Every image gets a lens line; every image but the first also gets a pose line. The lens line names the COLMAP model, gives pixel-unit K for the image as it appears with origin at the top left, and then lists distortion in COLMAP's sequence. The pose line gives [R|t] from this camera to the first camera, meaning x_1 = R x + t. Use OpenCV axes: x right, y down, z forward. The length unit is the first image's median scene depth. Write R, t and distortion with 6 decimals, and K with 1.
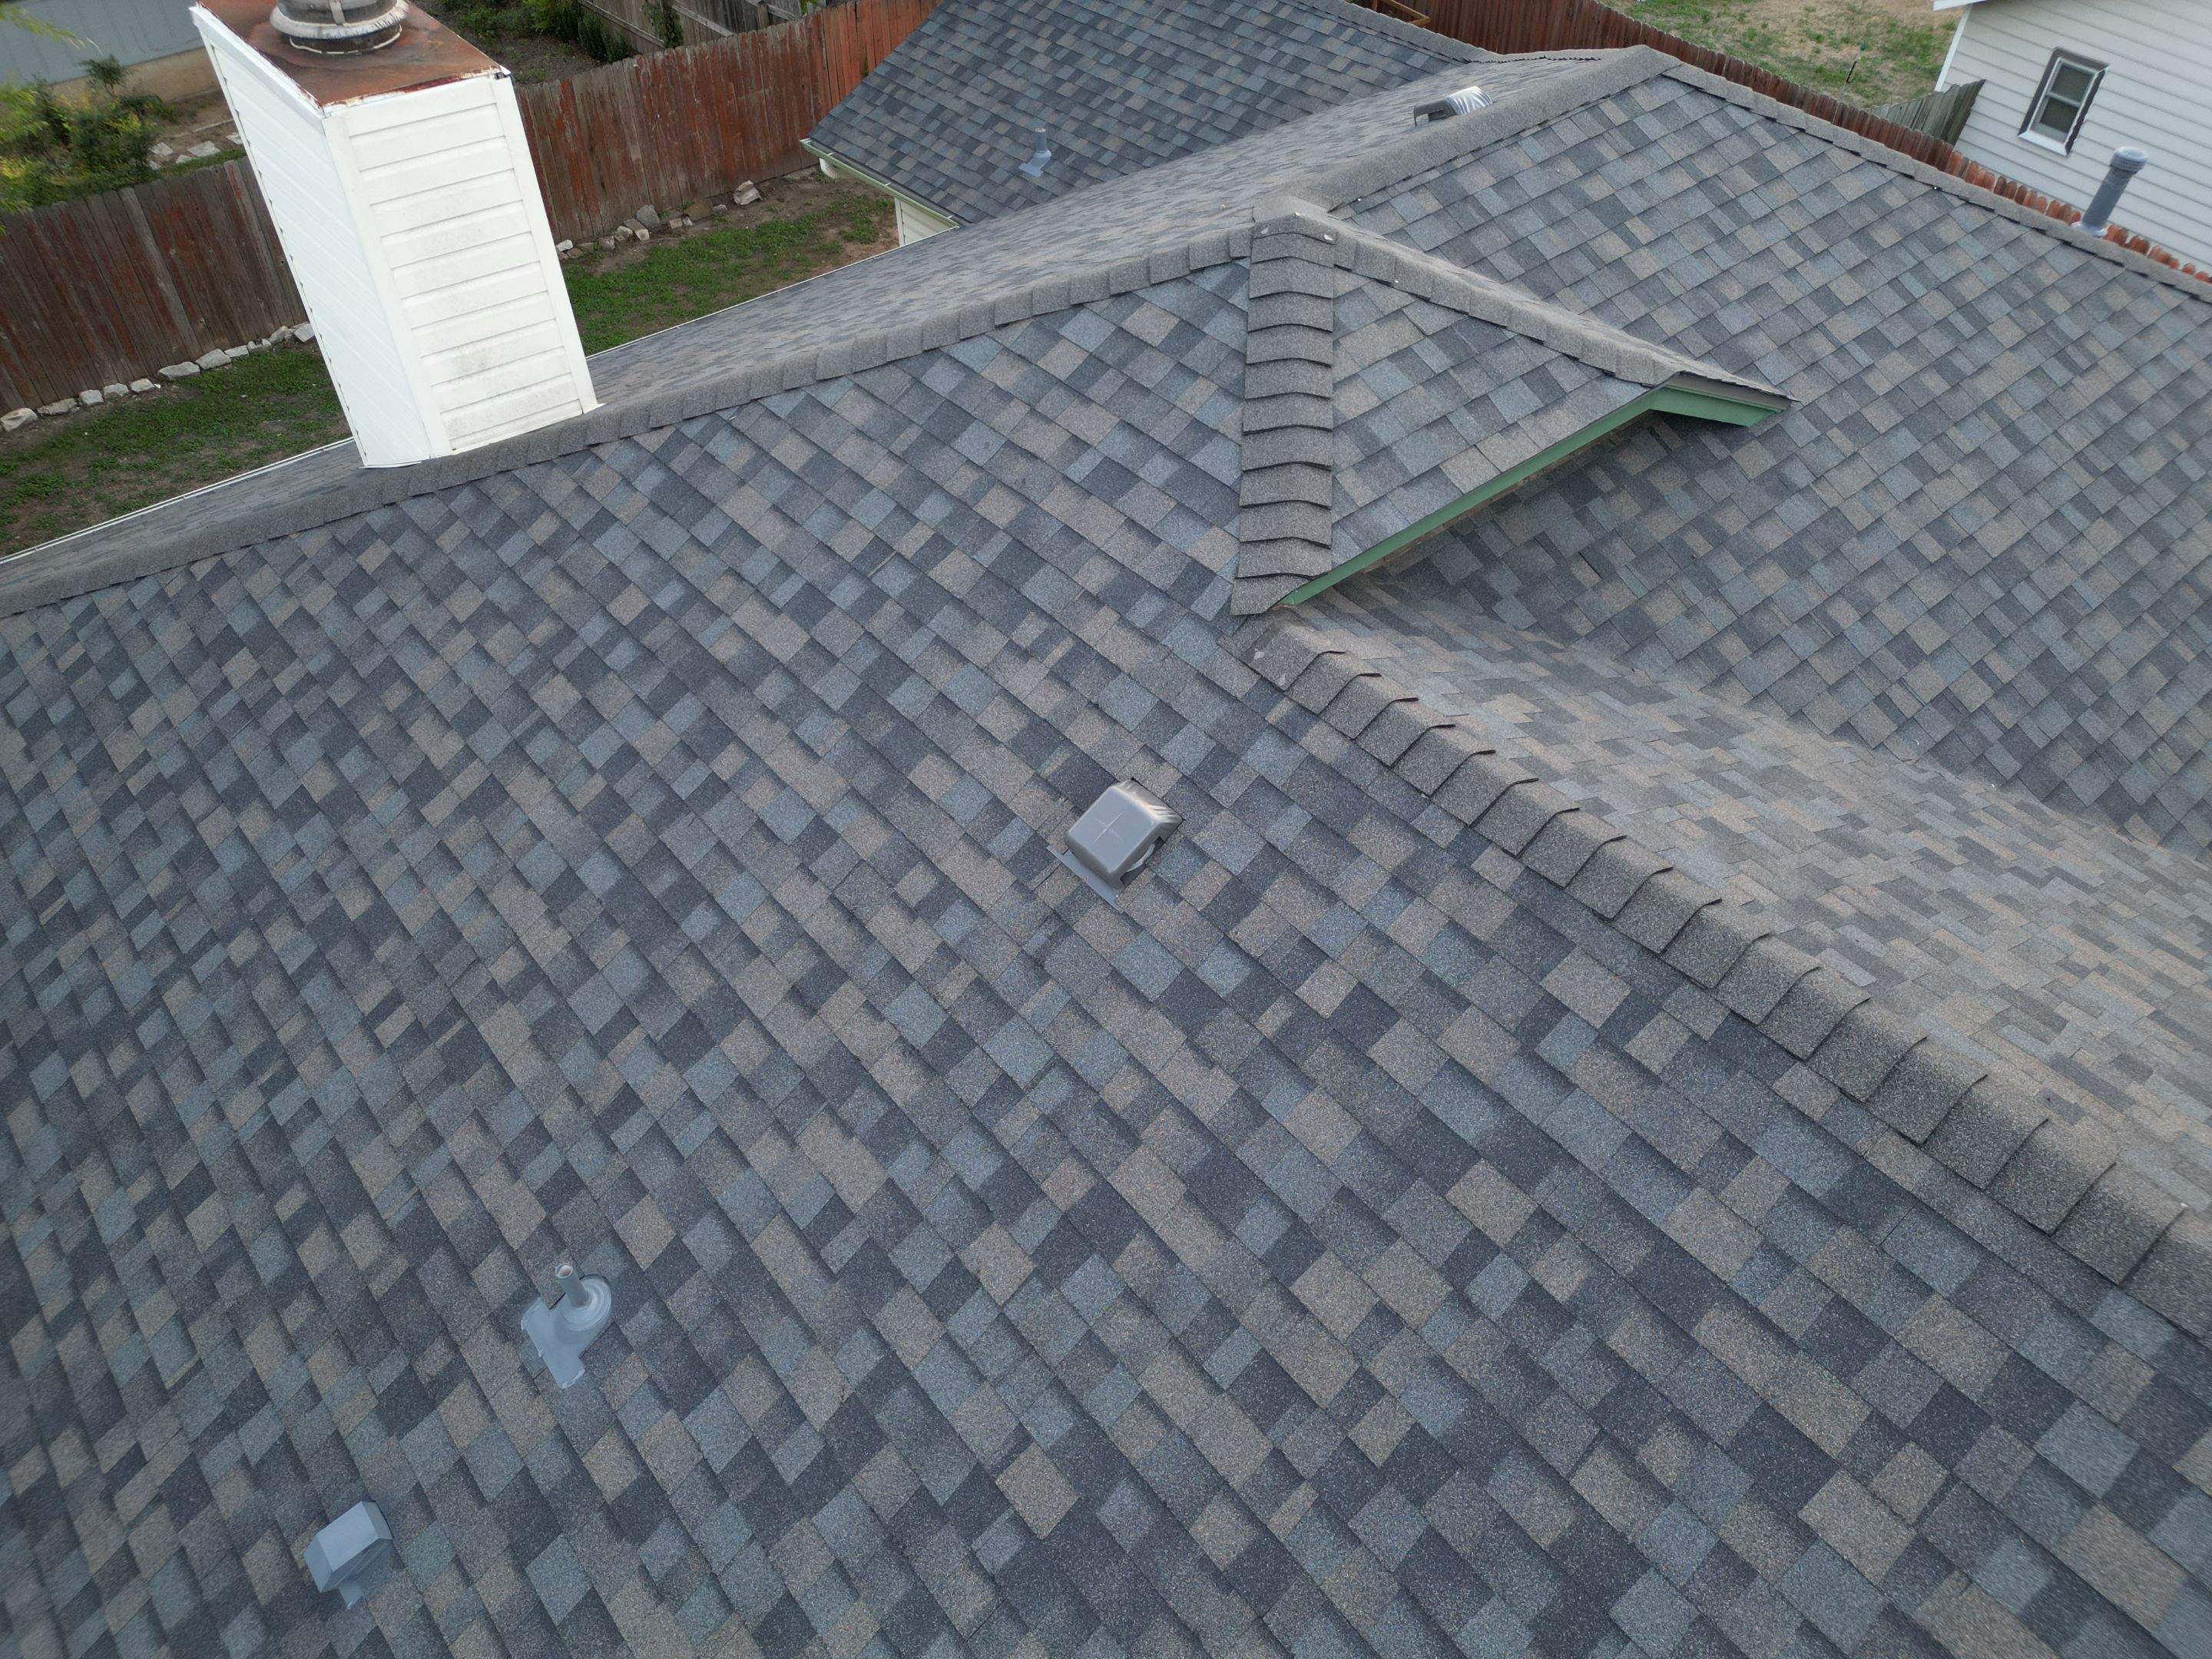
lens RADIAL K [[1542.8, 0, 1101.6], [0, 1542.8, 830.1], [0, 0, 1]] dist [0.076588, -0.076471]
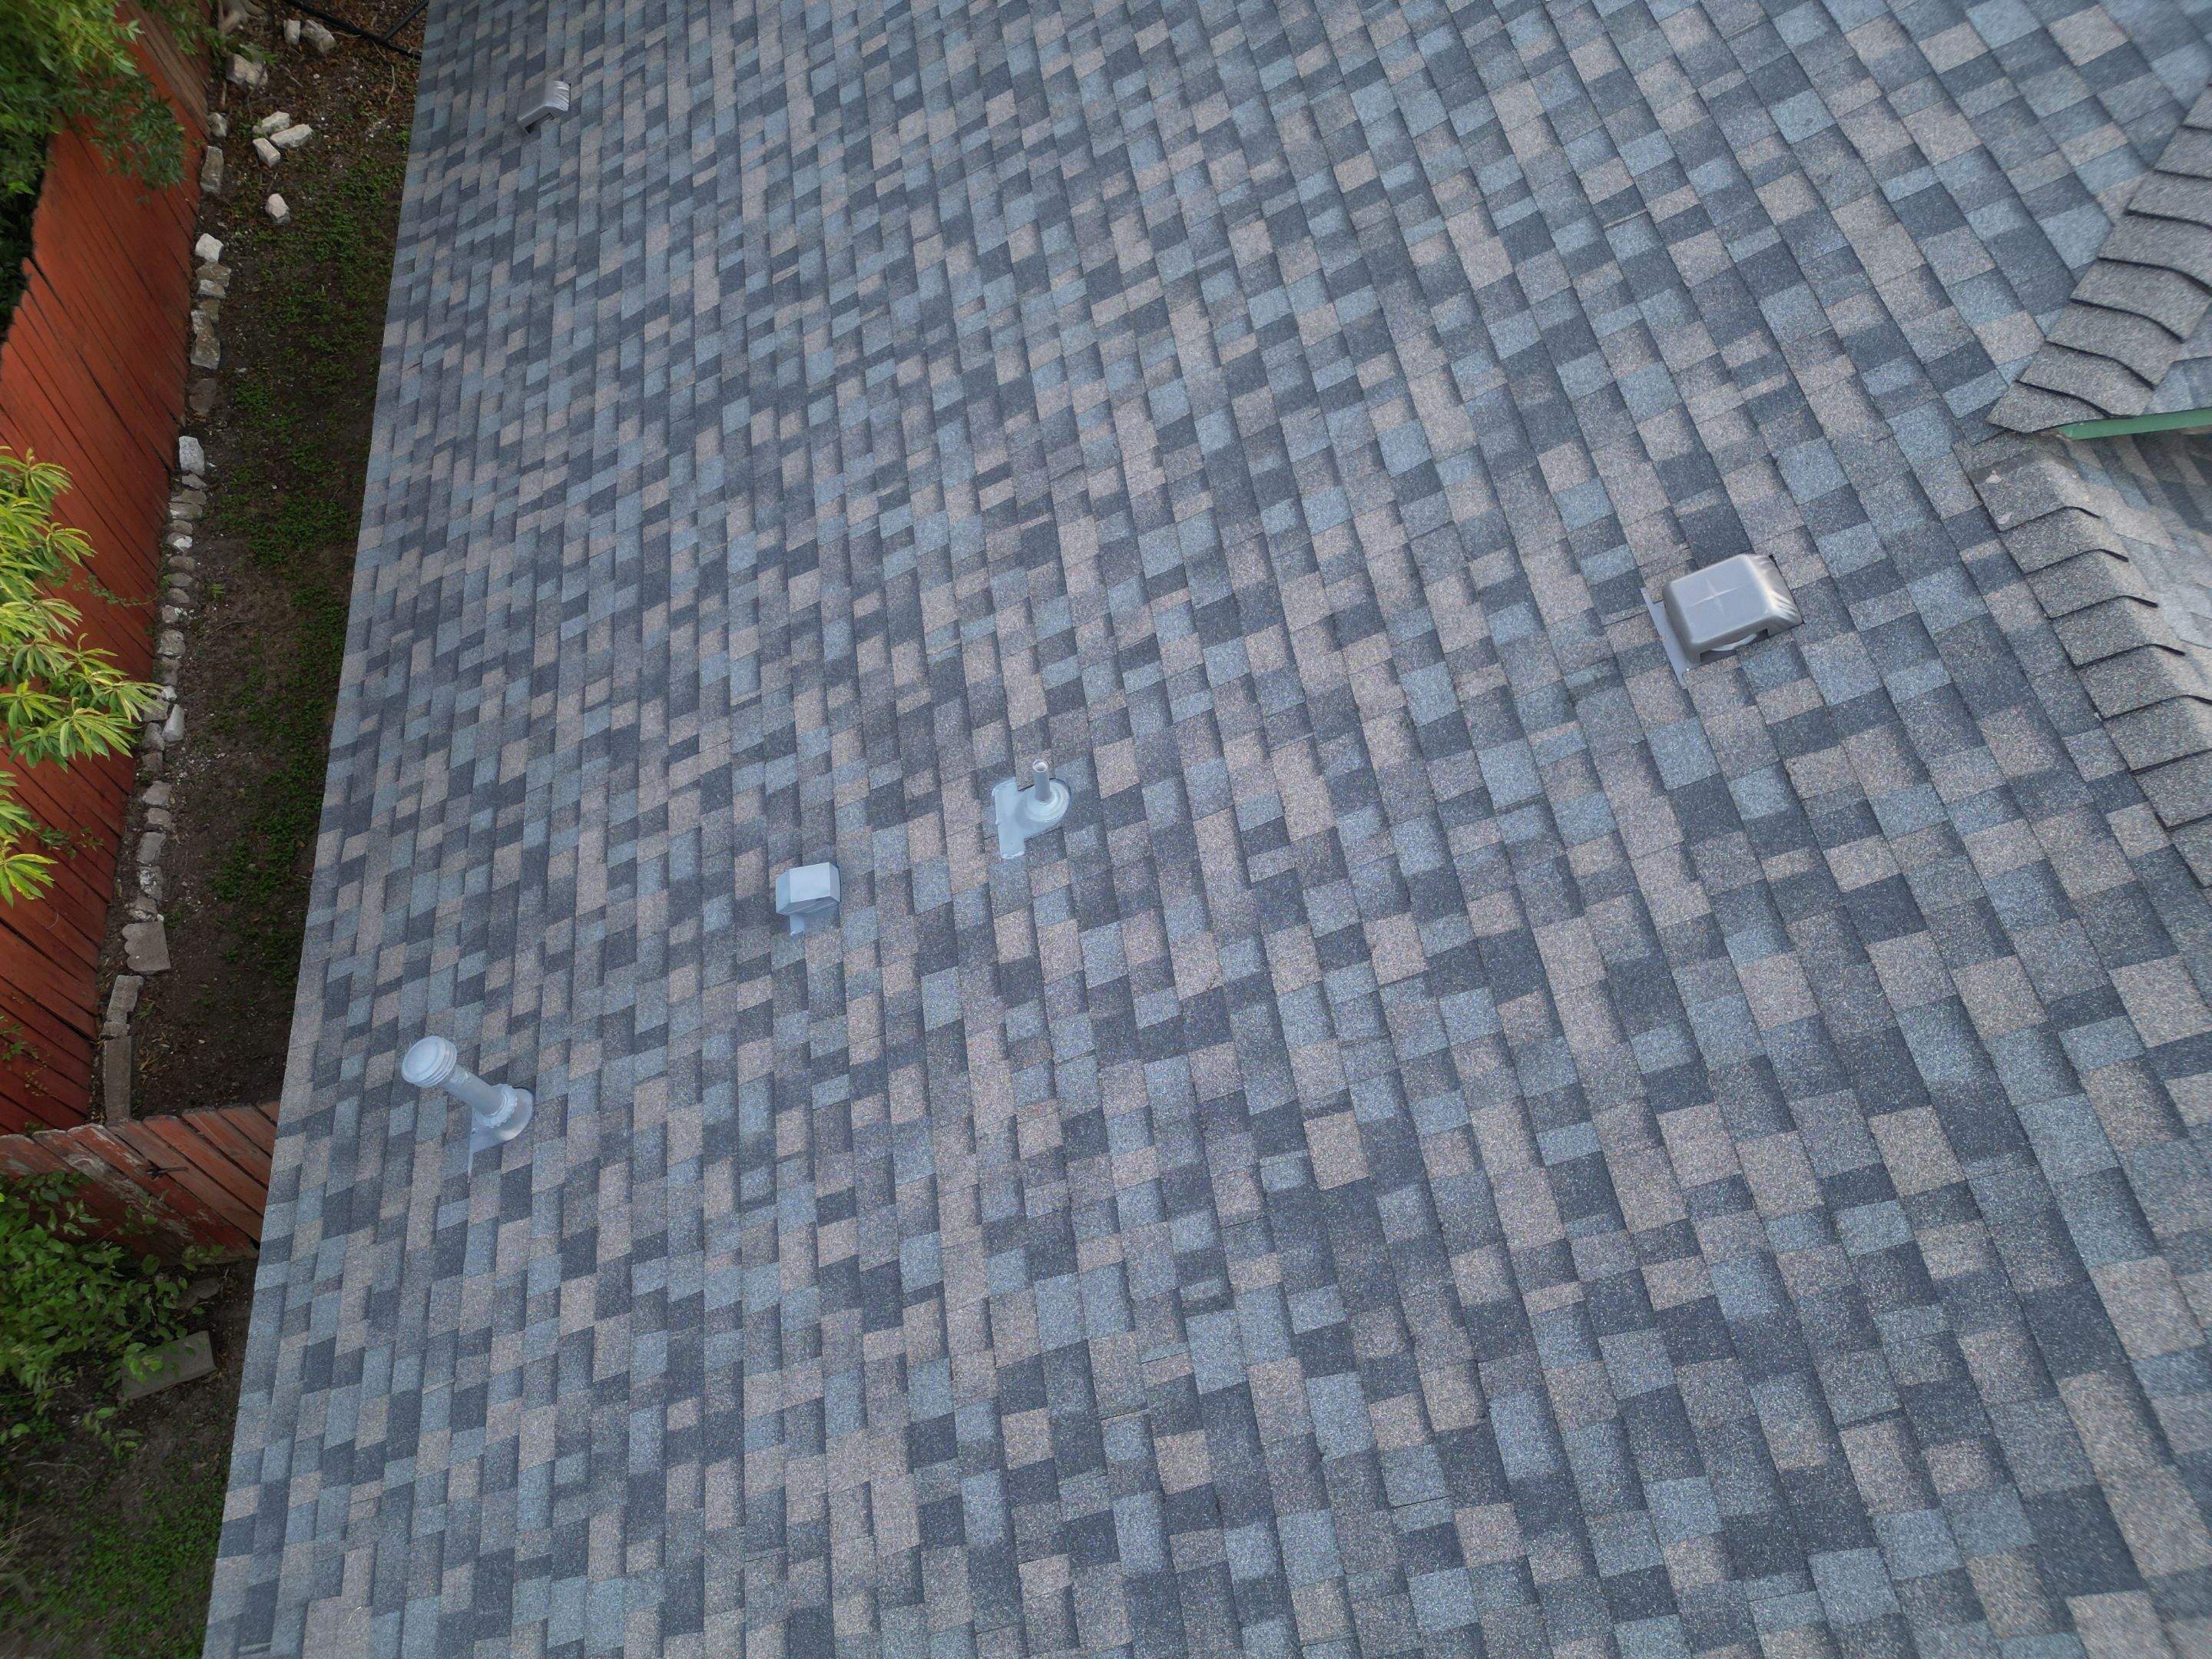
lens RADIAL K [[1542.8, 0, 1101.6], [0, 1542.8, 830.1], [0, 0, 1]] dist [0.076588, -0.076471]
pose [[0.848541, 0.454137, -0.271547, 0.006906], [-0.379041, 0.879780, 0.286906, -0.005133], [0.369197, -0.140524, 0.918666, 0.005594]]
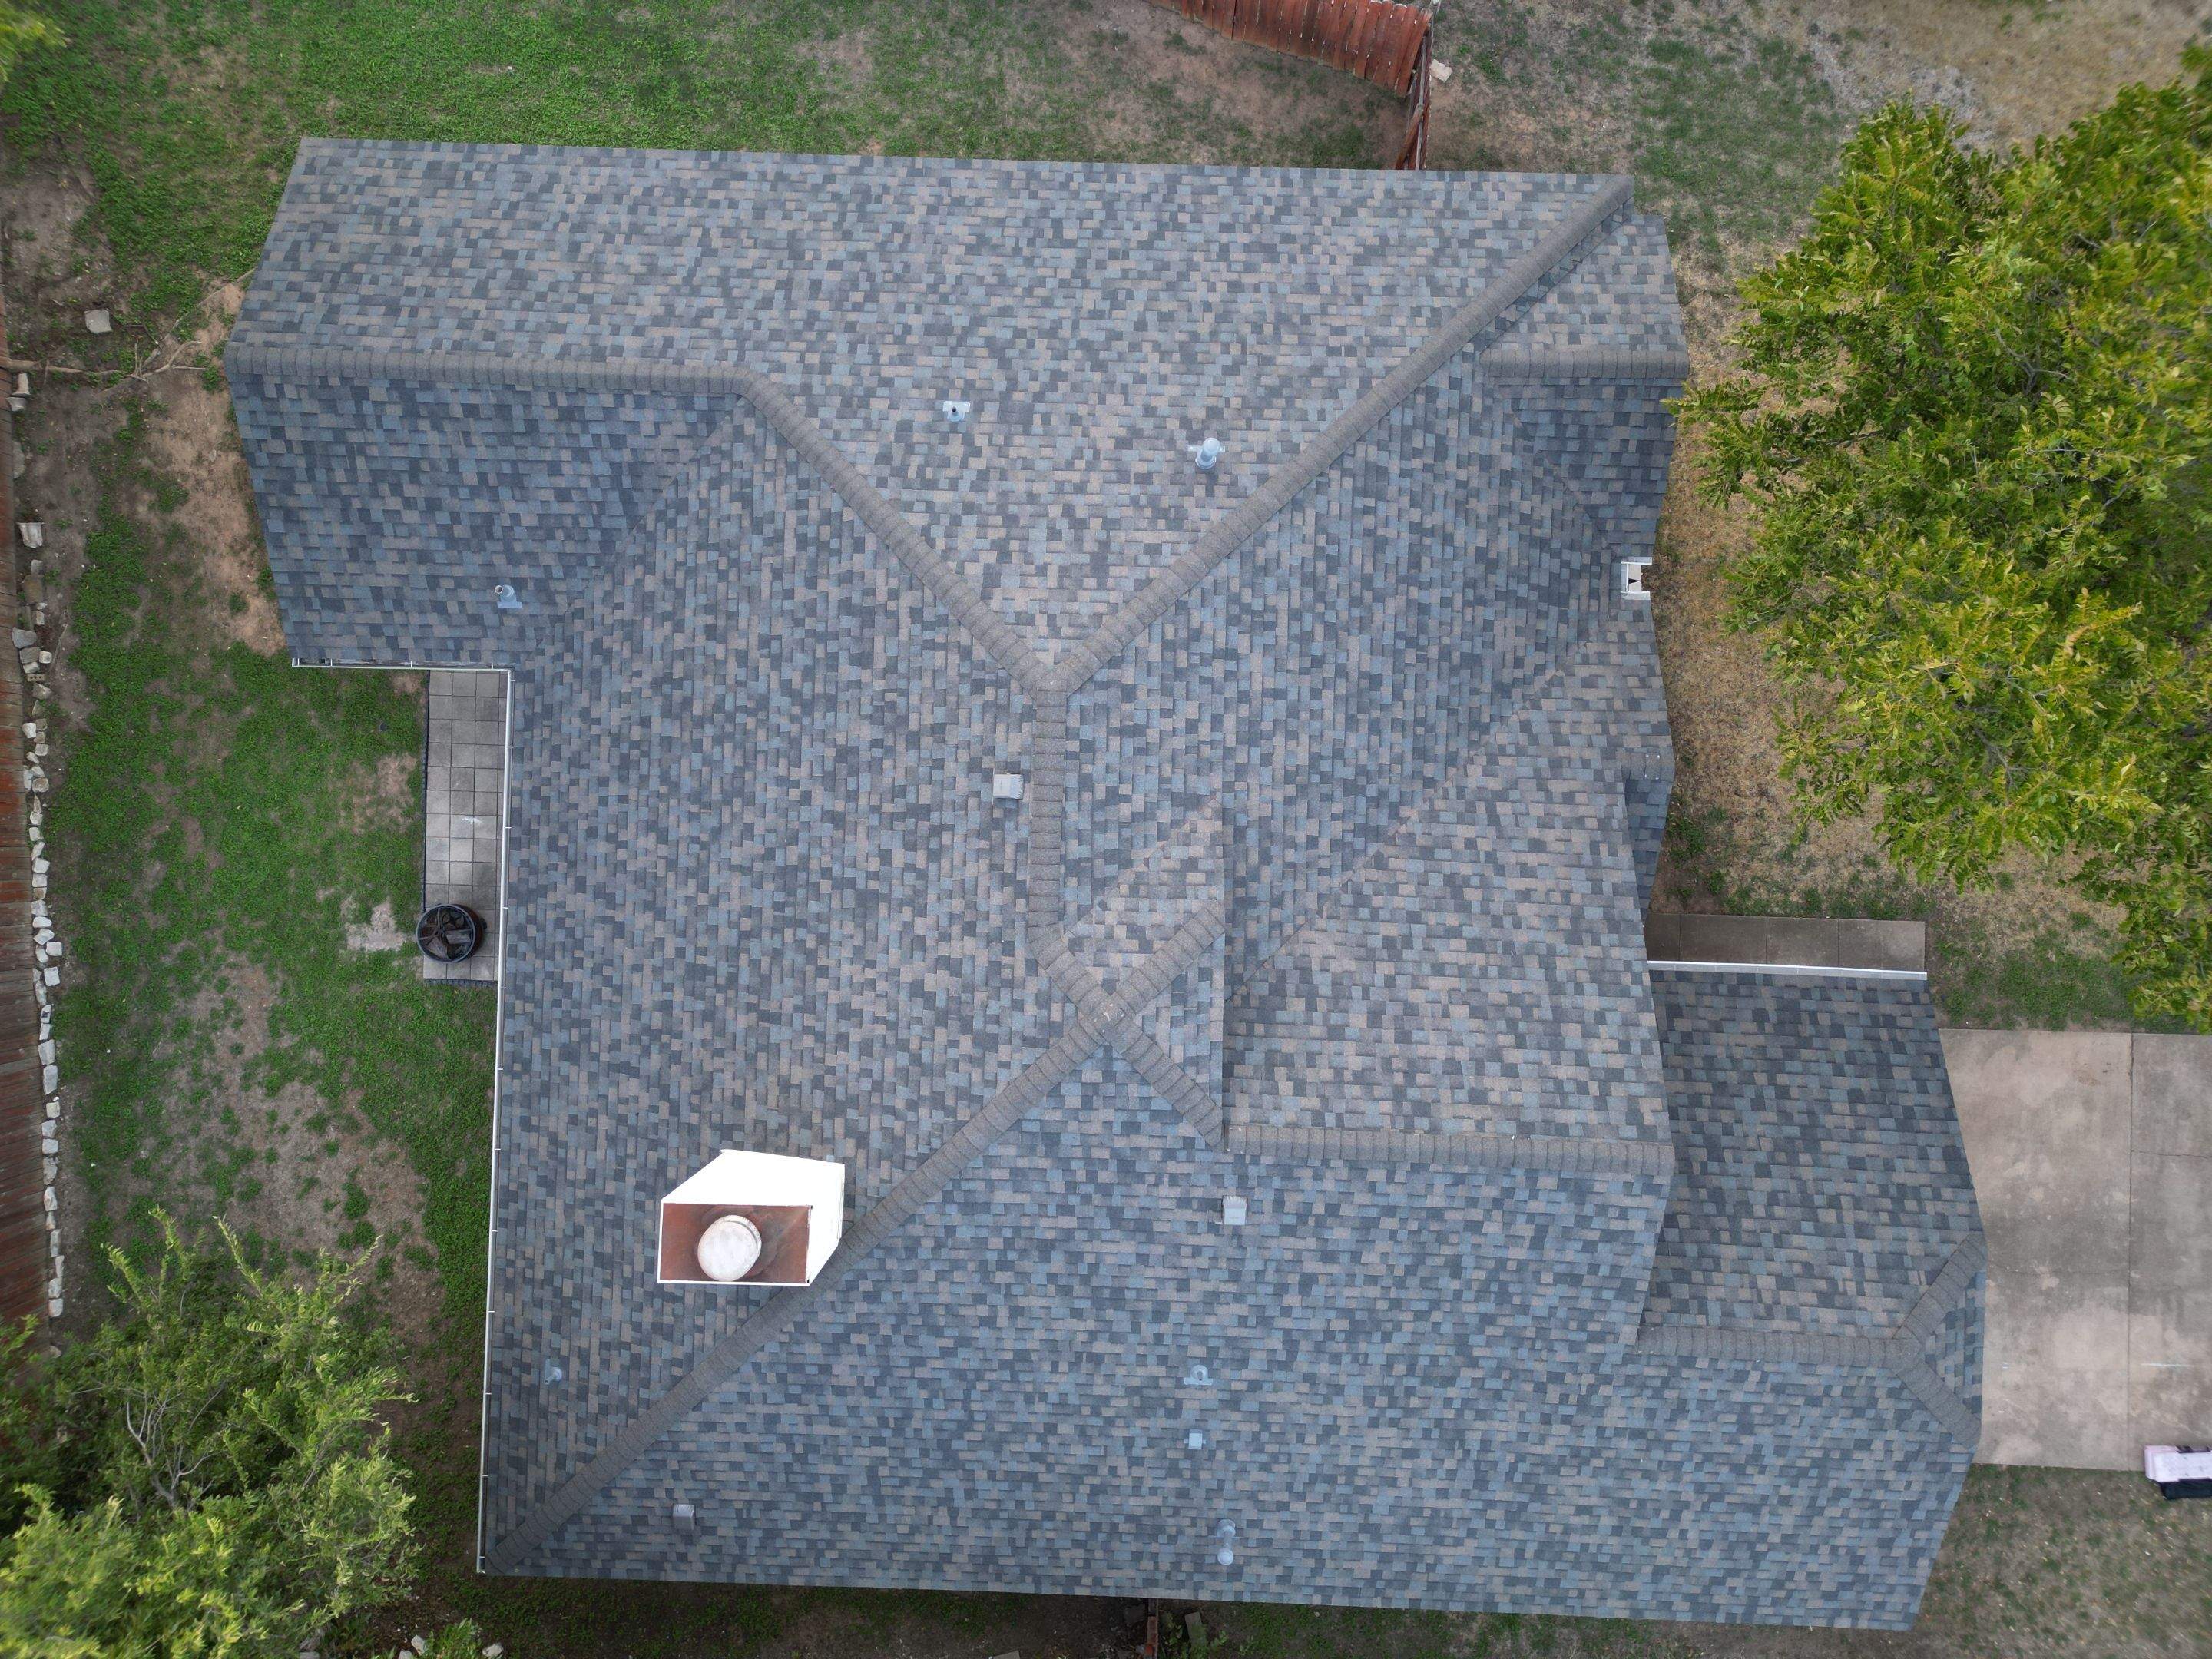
lens RADIAL K [[1542.8, 0, 1101.6], [0, 1542.8, 830.1], [0, 0, 1]] dist [0.076588, -0.076471]
pose [[0.668338, -0.743822, -0.007222, 0.333030], [0.537912, 0.476572, 0.695363, -2.091714], [-0.513785, -0.468623, 0.718622, -0.607148]]
